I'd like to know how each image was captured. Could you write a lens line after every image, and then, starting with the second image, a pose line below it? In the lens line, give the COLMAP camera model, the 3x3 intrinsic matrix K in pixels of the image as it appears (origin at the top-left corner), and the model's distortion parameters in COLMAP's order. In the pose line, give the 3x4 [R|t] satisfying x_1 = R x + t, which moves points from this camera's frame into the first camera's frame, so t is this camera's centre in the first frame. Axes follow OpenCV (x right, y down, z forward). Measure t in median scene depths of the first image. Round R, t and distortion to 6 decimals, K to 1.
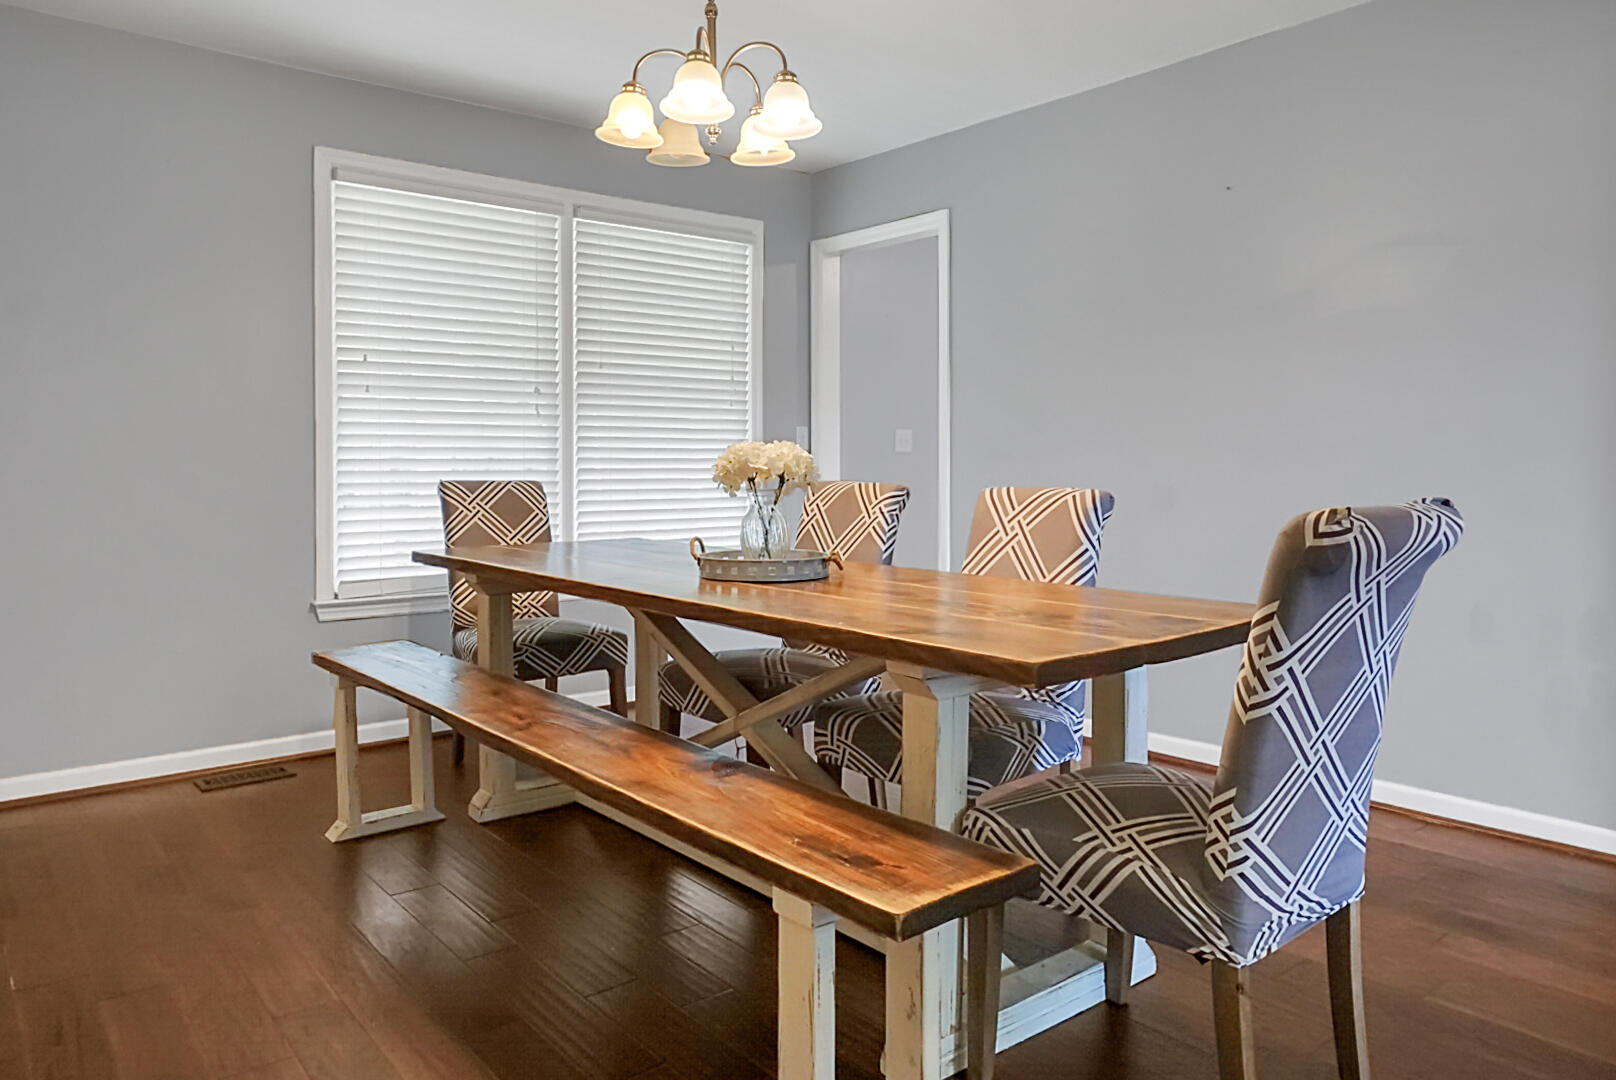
lens RADIAL K [[1123.6, 0, 807.4], [0, 1123.6, 470.5], [0, 0, 1]] dist [-0.001367, -0.000345]
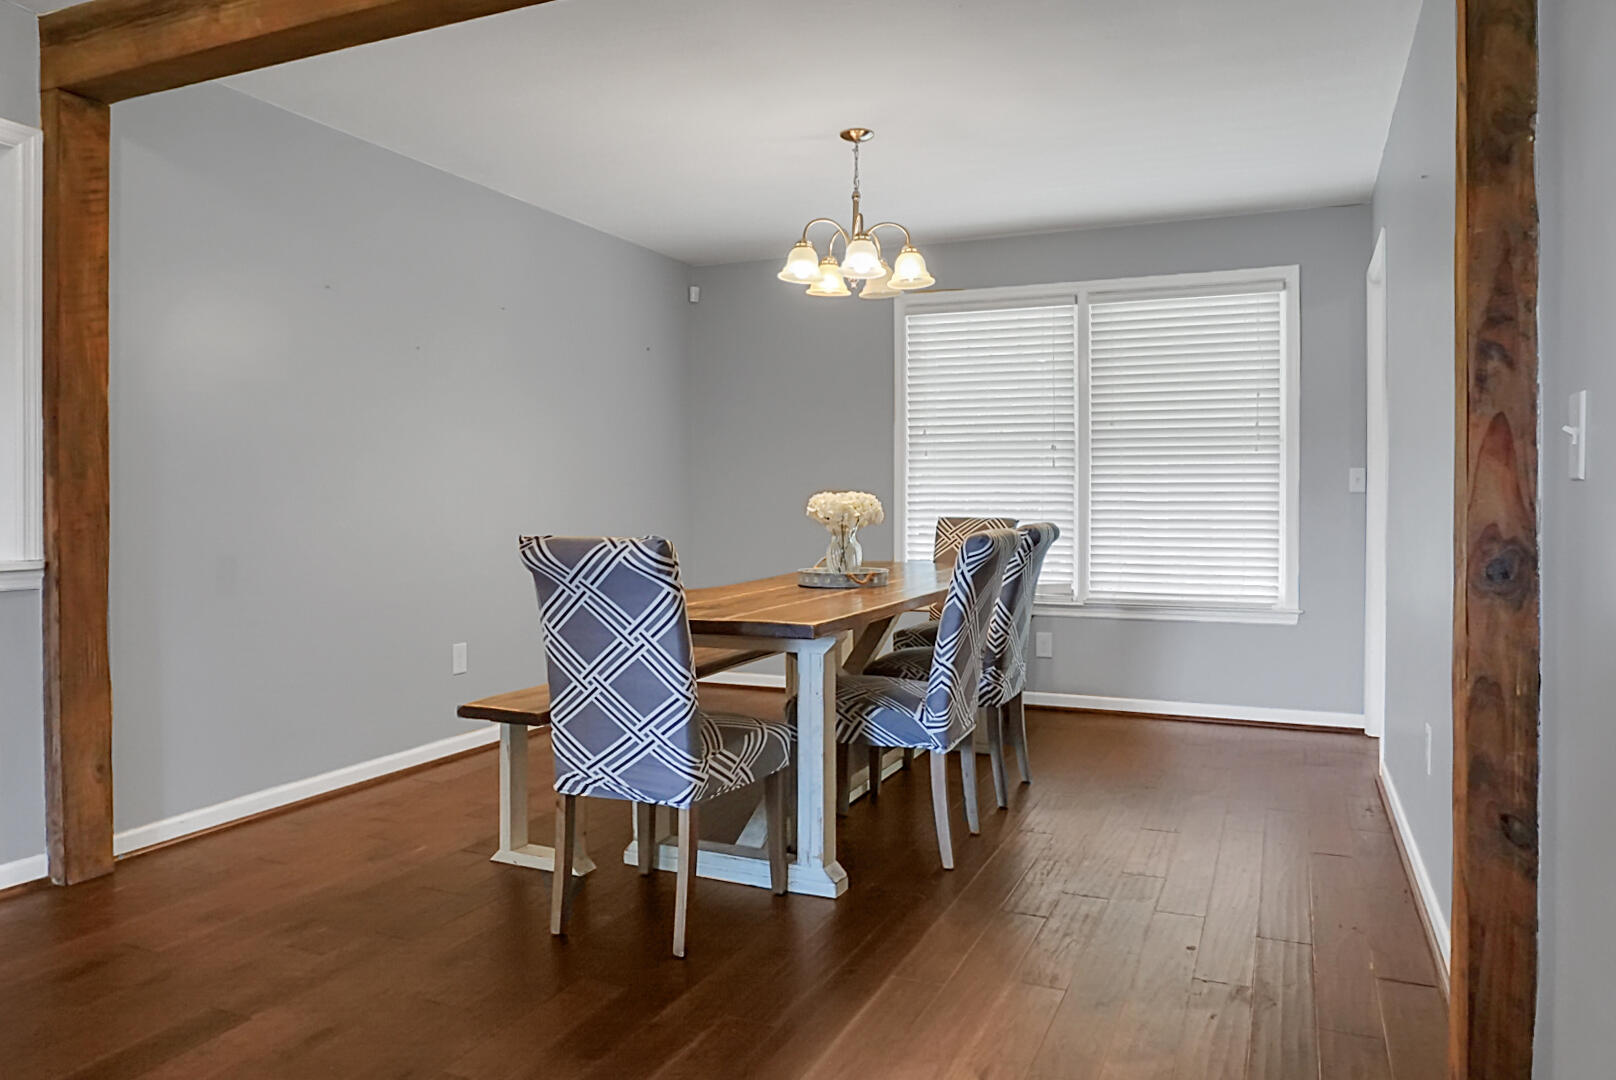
lens RADIAL K [[1102.2, 0, 807.3], [0, 1102.2, 506.2], [0, 0, 1]] dist [0.002090, 0.000150]
pose [[0.459590, 0.006996, -0.888104, 0.719108], [-0.008807, 0.999956, 0.003319, -0.006207], [0.888088, 0.006296, 0.459631, 0.178239]]
